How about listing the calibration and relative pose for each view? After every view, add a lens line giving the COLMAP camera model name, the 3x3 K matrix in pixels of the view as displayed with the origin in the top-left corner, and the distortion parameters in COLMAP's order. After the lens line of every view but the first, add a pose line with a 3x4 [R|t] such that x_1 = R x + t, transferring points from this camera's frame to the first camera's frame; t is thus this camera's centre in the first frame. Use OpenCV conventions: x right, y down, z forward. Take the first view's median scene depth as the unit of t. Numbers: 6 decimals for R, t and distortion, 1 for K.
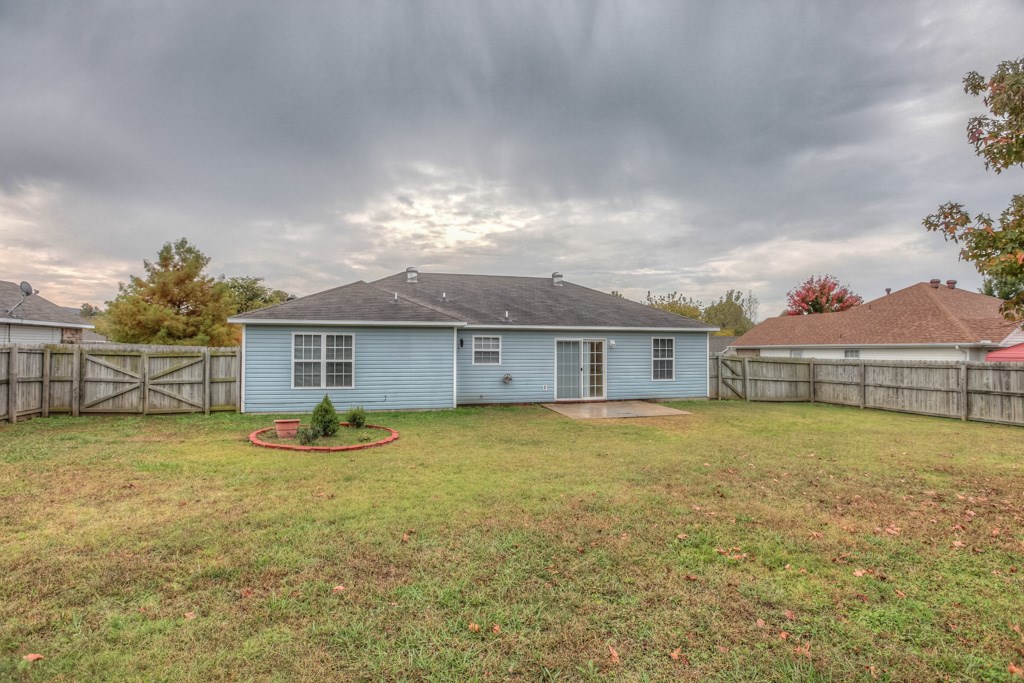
lens RADIAL K [[470.4, 0, 512.0], [0, 470.4, 341.5], [0, 0, 1]] dist [-0.042202, 0.000535]
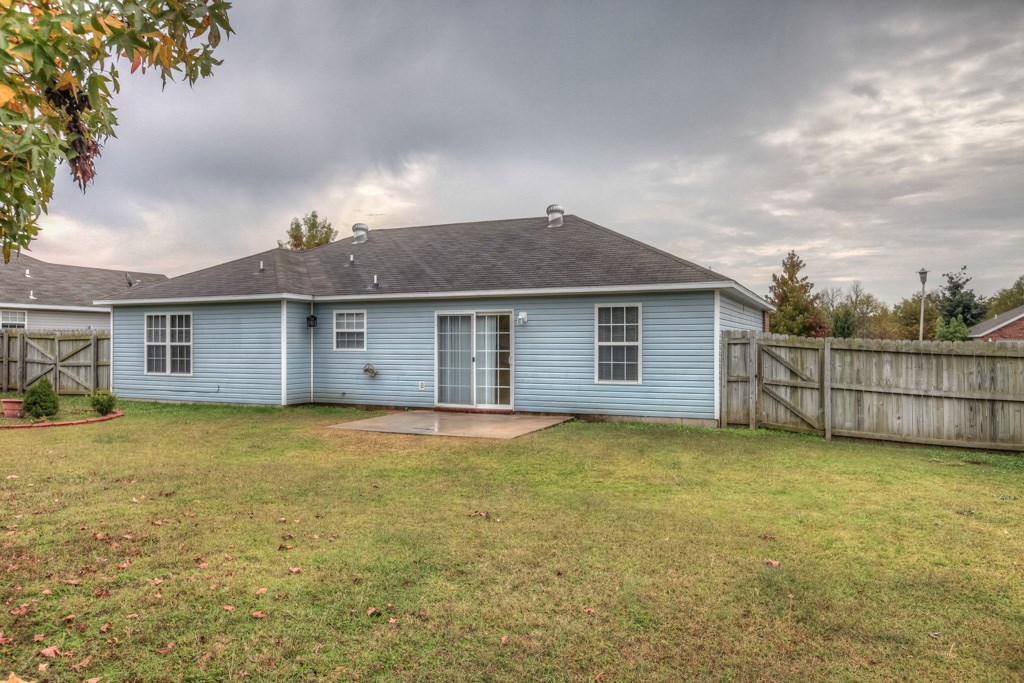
lens RADIAL K [[713.1, 0, 512.0], [0, 713.1, 341.5], [0, 0, 1]] dist [0.006162, 0.004311]
pose [[0.775132, -0.003295, -0.631790, 0.801996], [0.014459, 0.999817, 0.012526, 0.023982], [0.631633, -0.018844, 0.775038, 0.294559]]
